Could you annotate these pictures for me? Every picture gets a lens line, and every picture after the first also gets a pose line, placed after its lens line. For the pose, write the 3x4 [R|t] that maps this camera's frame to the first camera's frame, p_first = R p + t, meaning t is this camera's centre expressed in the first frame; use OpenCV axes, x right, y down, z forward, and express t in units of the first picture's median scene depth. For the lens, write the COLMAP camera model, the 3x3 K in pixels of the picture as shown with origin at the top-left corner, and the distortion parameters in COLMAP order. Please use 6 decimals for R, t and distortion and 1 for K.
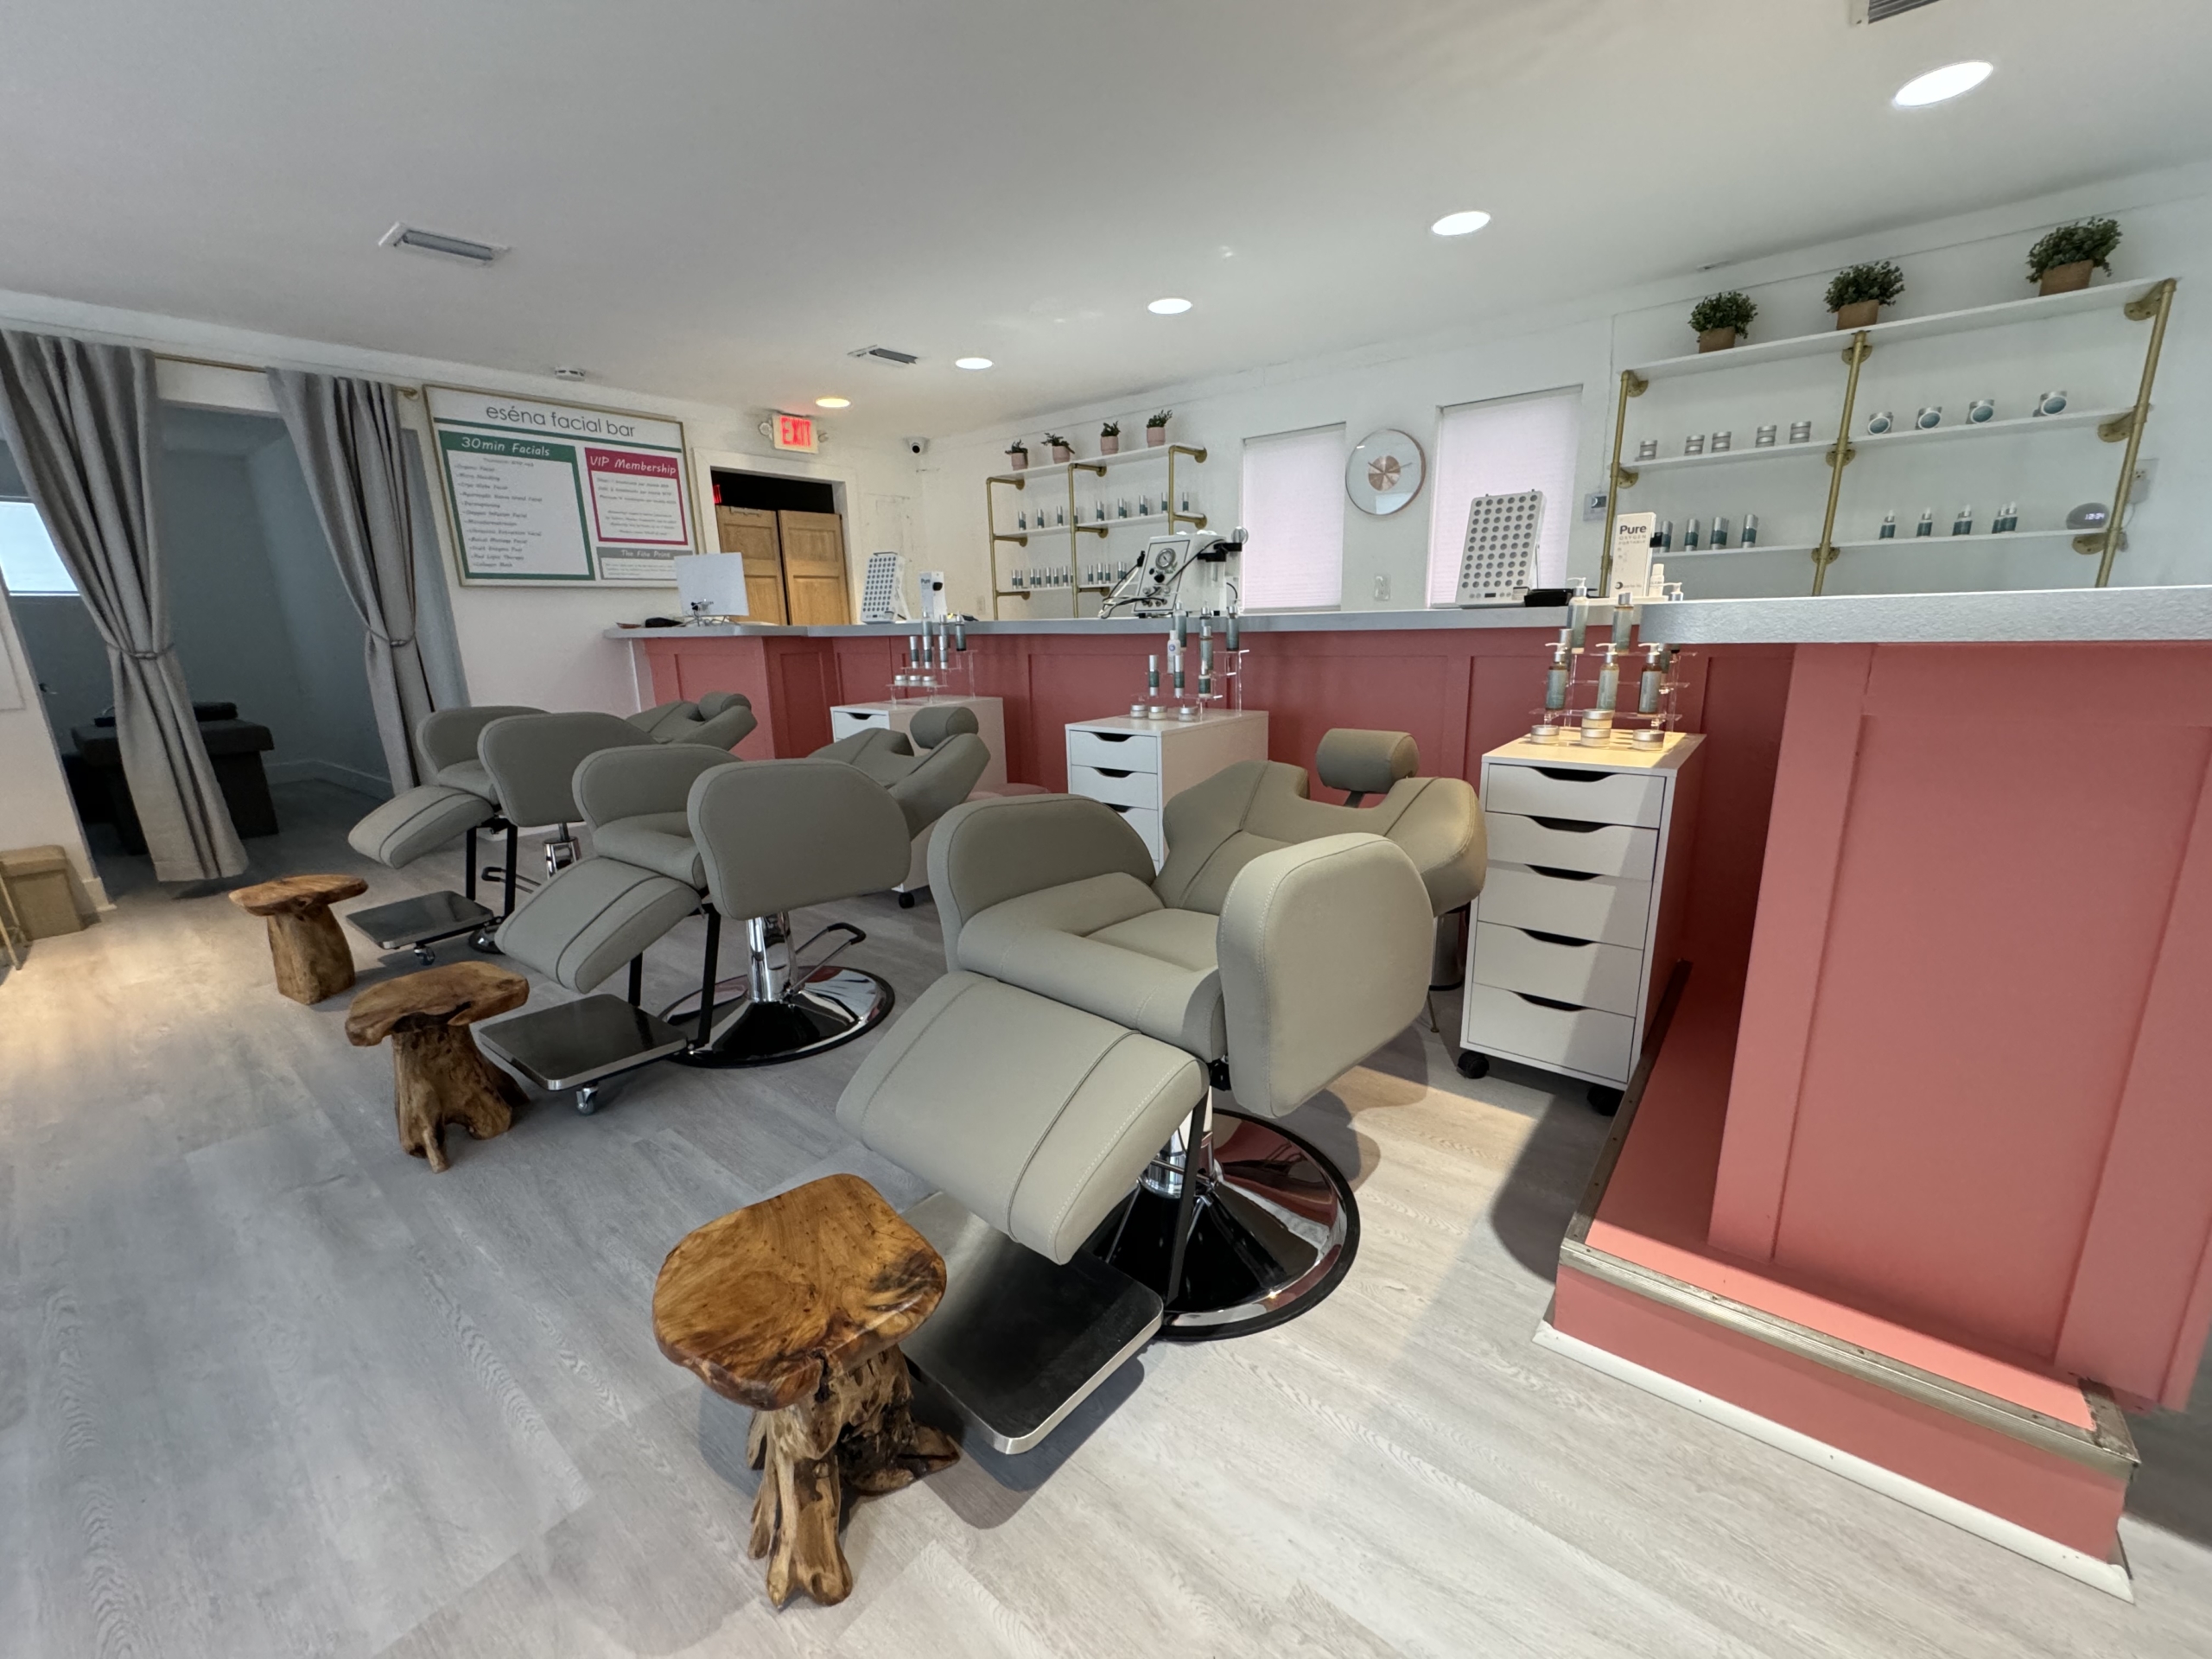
lens RADIAL K [[892.2, 0, 1106.0], [0, 892.2, 829.5], [0, 0, 1]] dist [-0.002069, 0.000039]
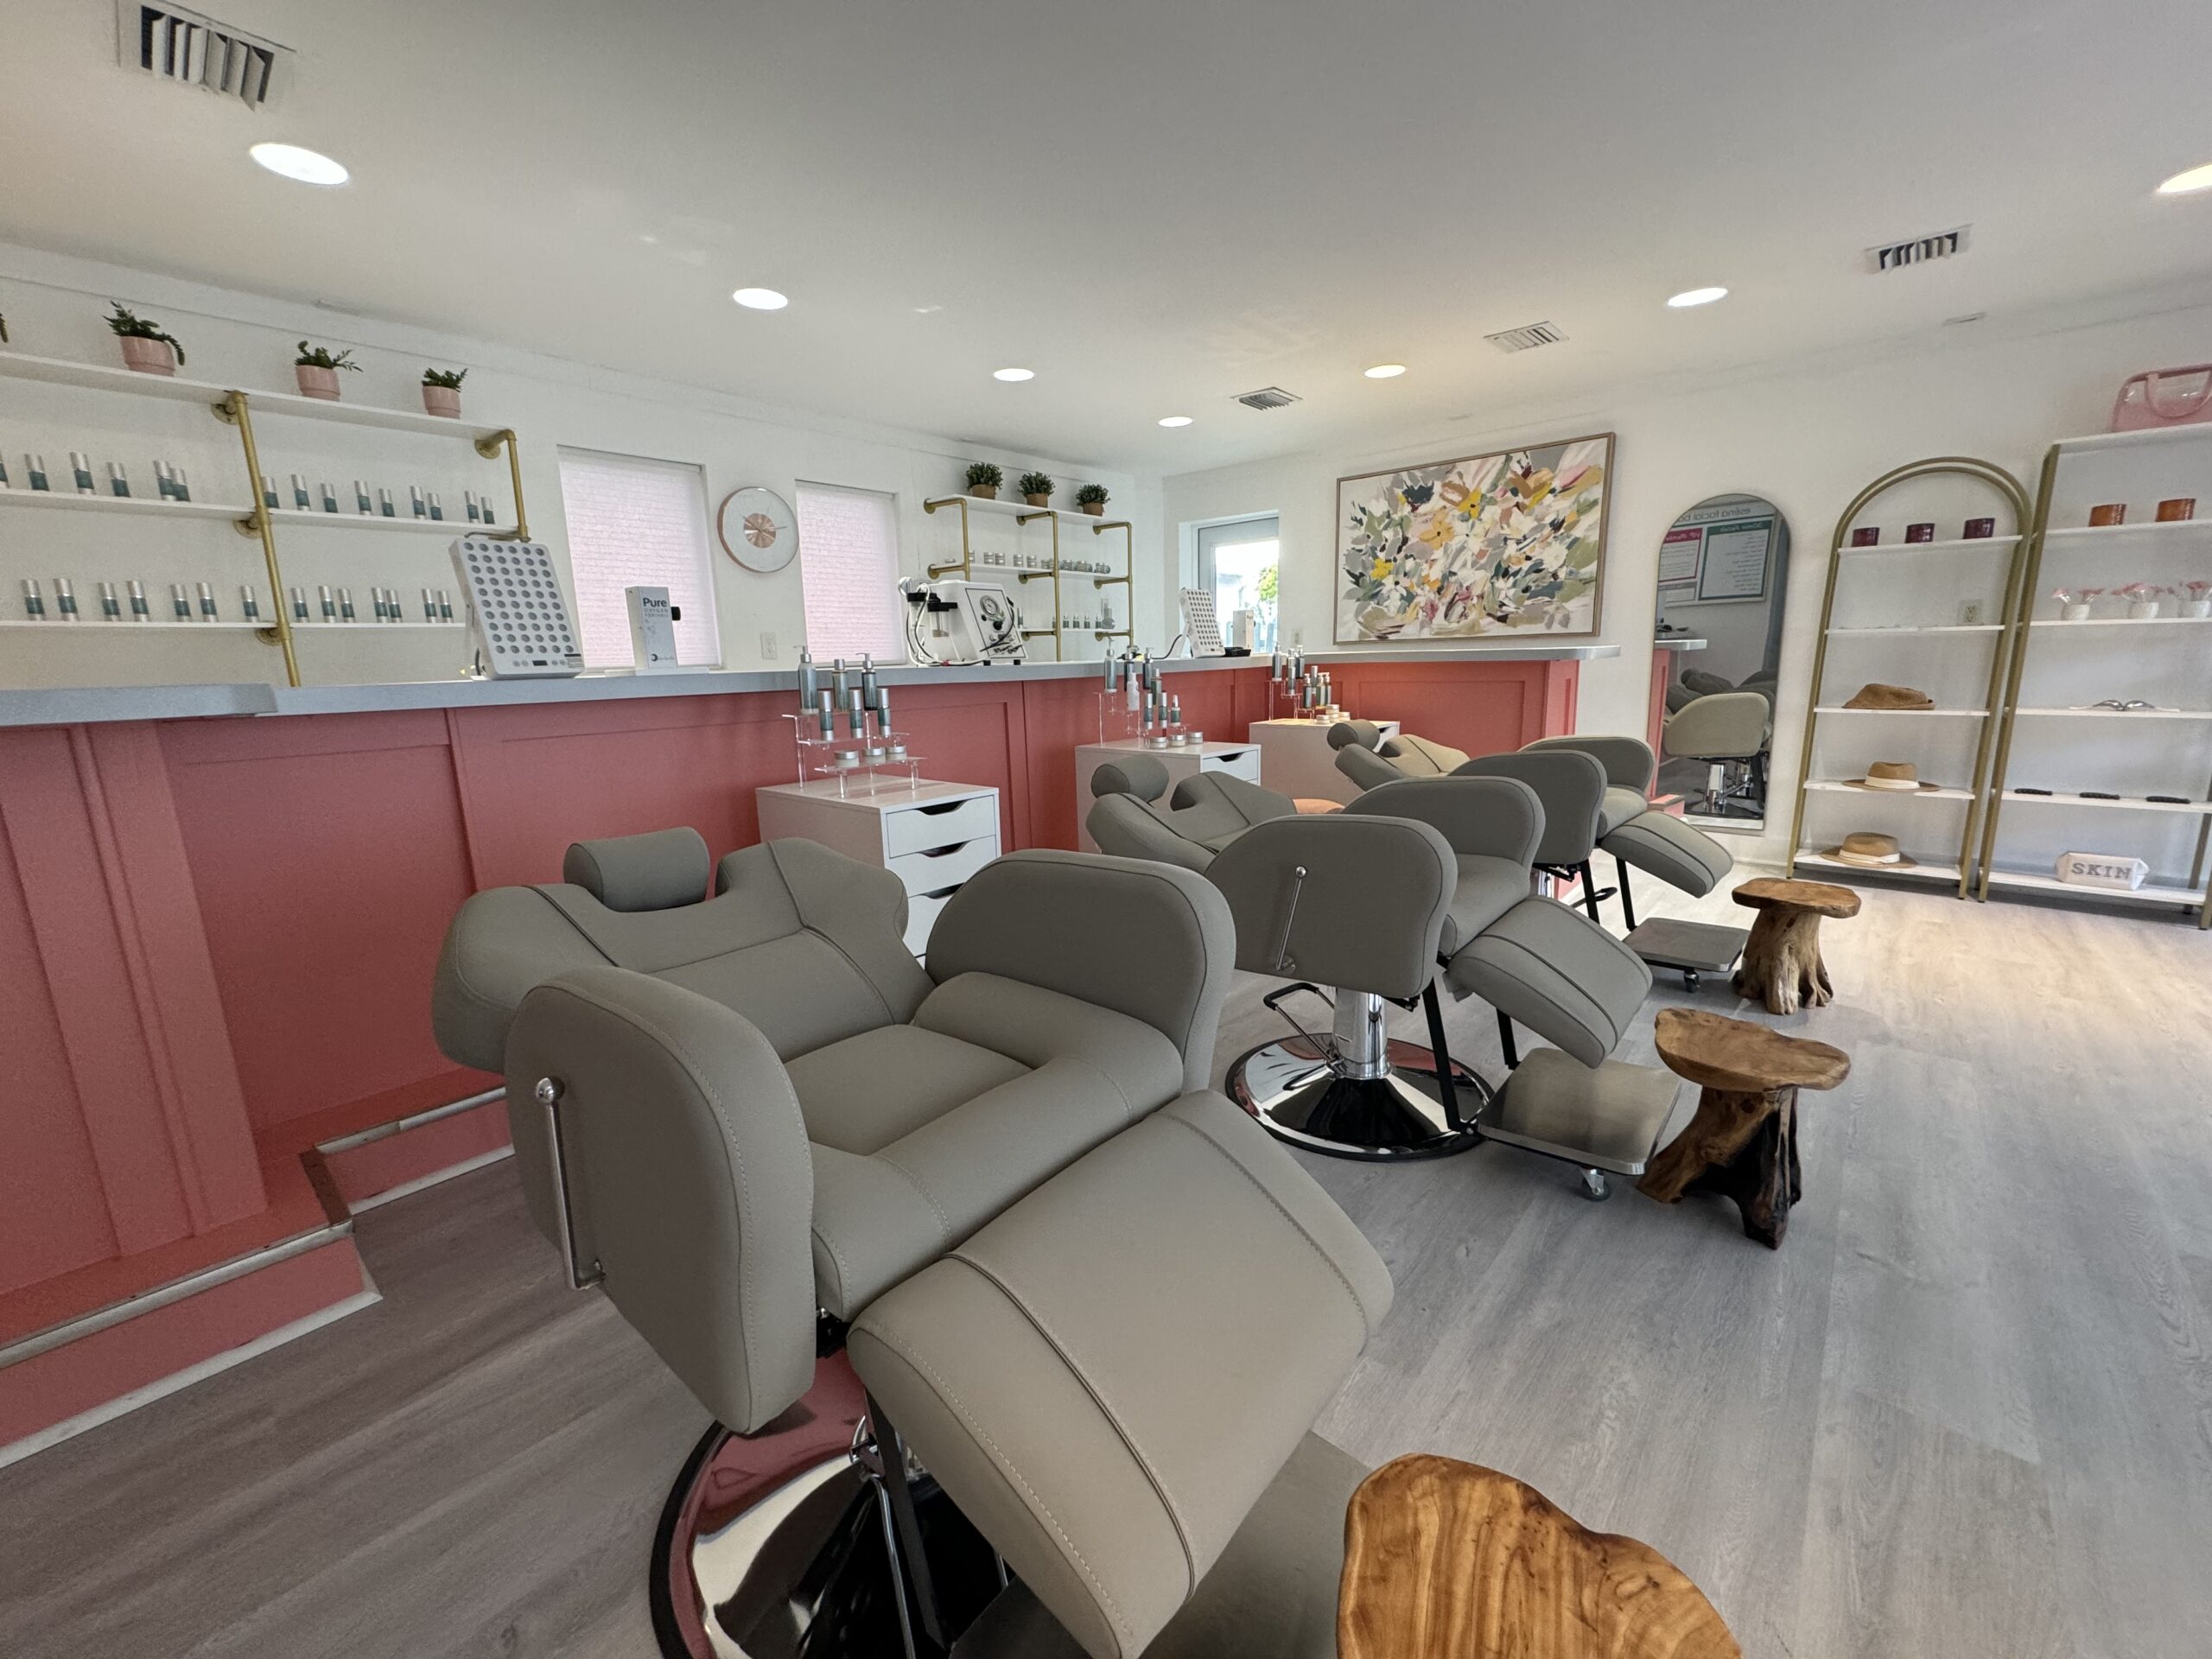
lens RADIAL K [[892.2, 0, 1106.0], [0, 892.2, 829.5], [0, 0, 1]] dist [-0.002069, 0.000039]
pose [[0.032812, -0.163799, 0.985948, -1.102915], [0.256181, 0.954901, 0.150115, -0.216559], [-0.966072, 0.247655, 0.073294, 1.019102]]
